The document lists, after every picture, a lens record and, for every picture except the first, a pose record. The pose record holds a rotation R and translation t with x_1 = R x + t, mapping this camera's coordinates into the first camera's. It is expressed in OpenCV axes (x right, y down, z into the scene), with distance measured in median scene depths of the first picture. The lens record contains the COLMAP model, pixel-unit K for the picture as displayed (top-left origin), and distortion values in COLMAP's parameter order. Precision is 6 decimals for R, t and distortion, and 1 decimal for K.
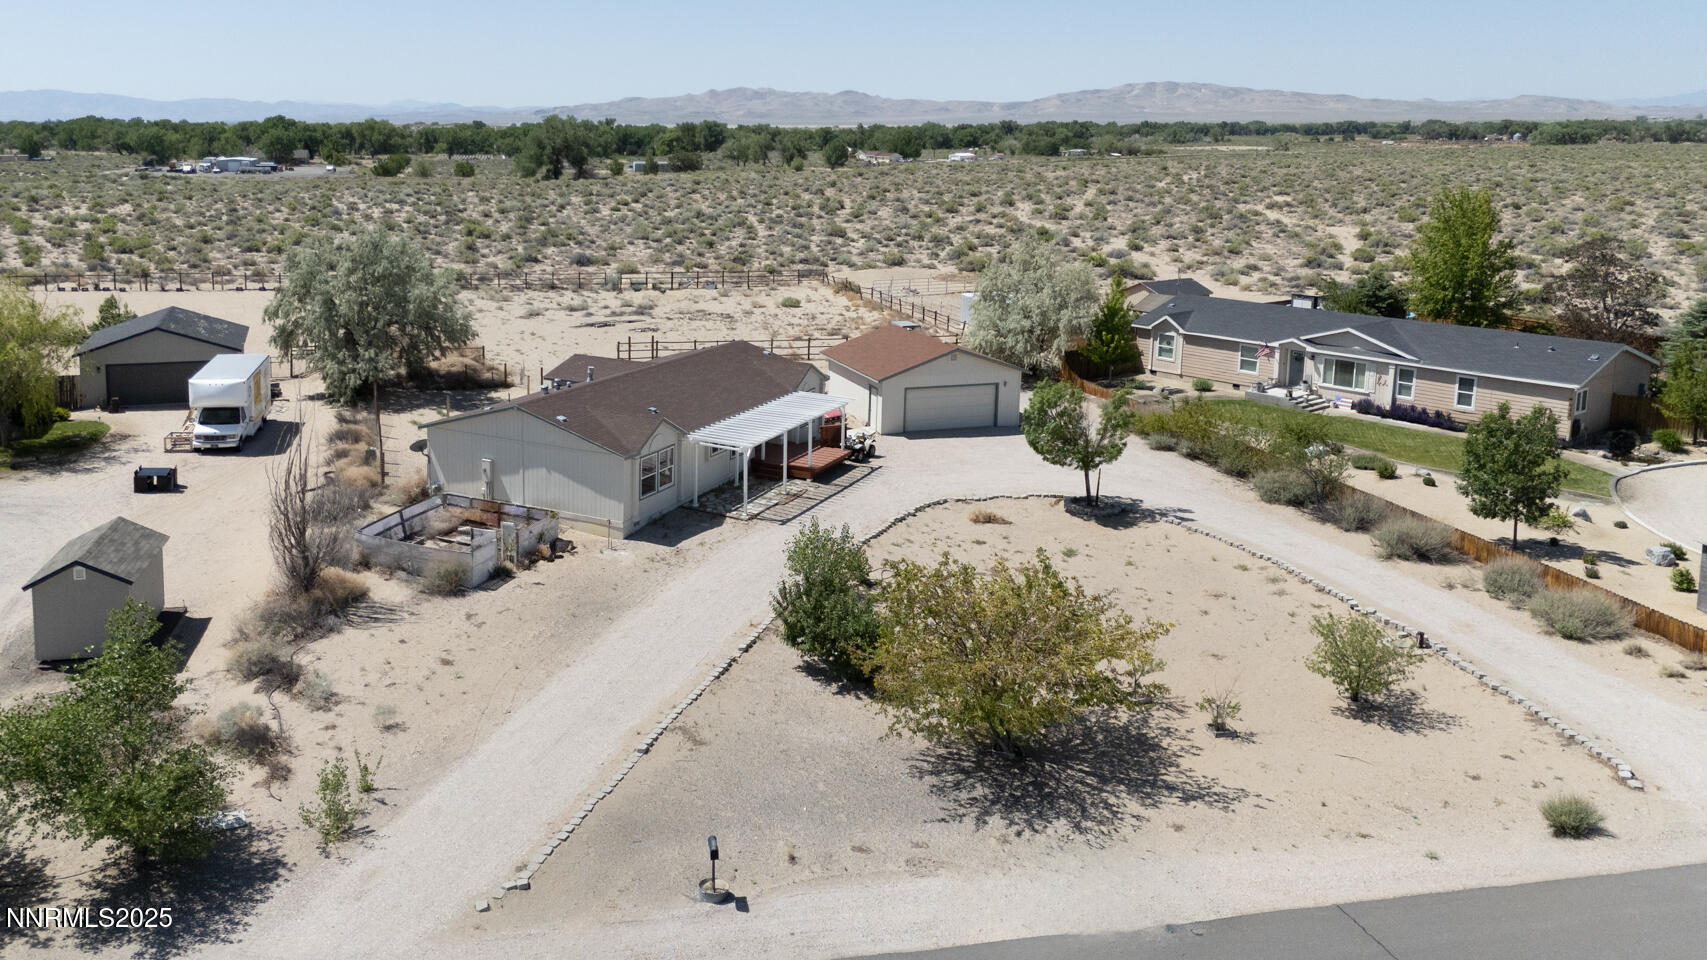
lens RADIAL K [[1300.4, 0, 853.5], [0, 1300.4, 480.0], [0, 0, 1]] dist [-0.009302, -0.004923]
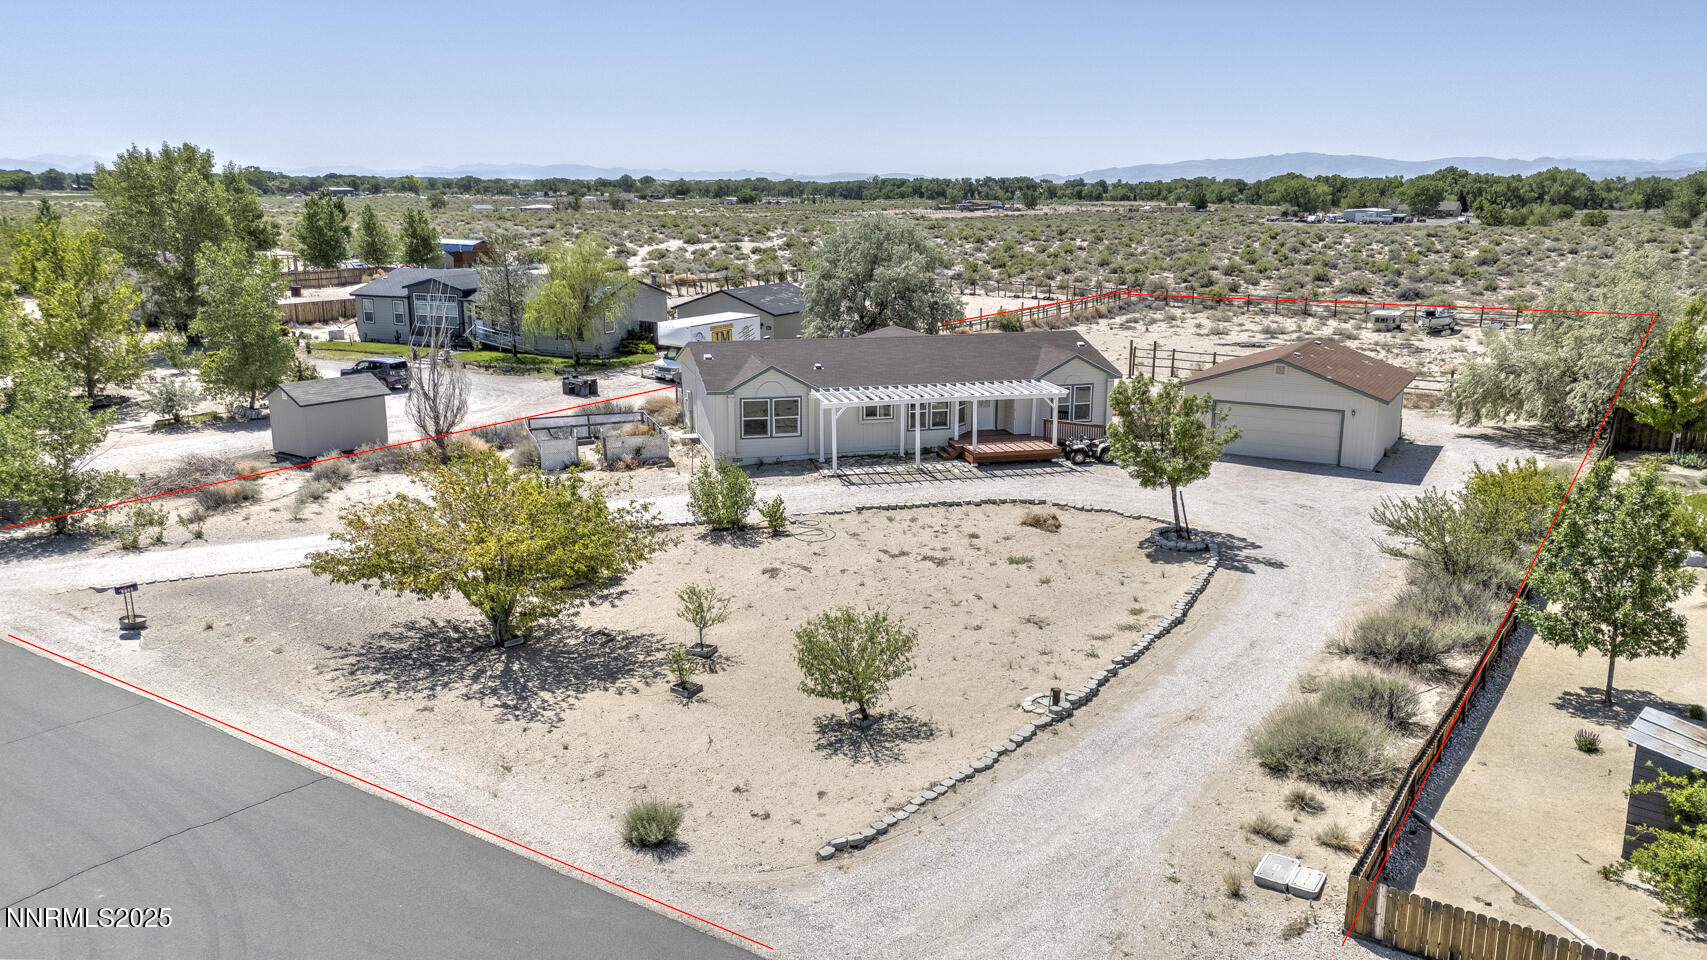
lens RADIAL K [[1290.0, 0, 853.5], [0, 1290.0, 480.0], [0, 0, 1]] dist [0.035758, -0.000591]
pose [[0.689402, 0.149599, -0.708763, 0.977365], [-0.176822, 0.983598, 0.035617, -0.015781], [0.702466, 0.100771, 0.704547, 0.377698]]
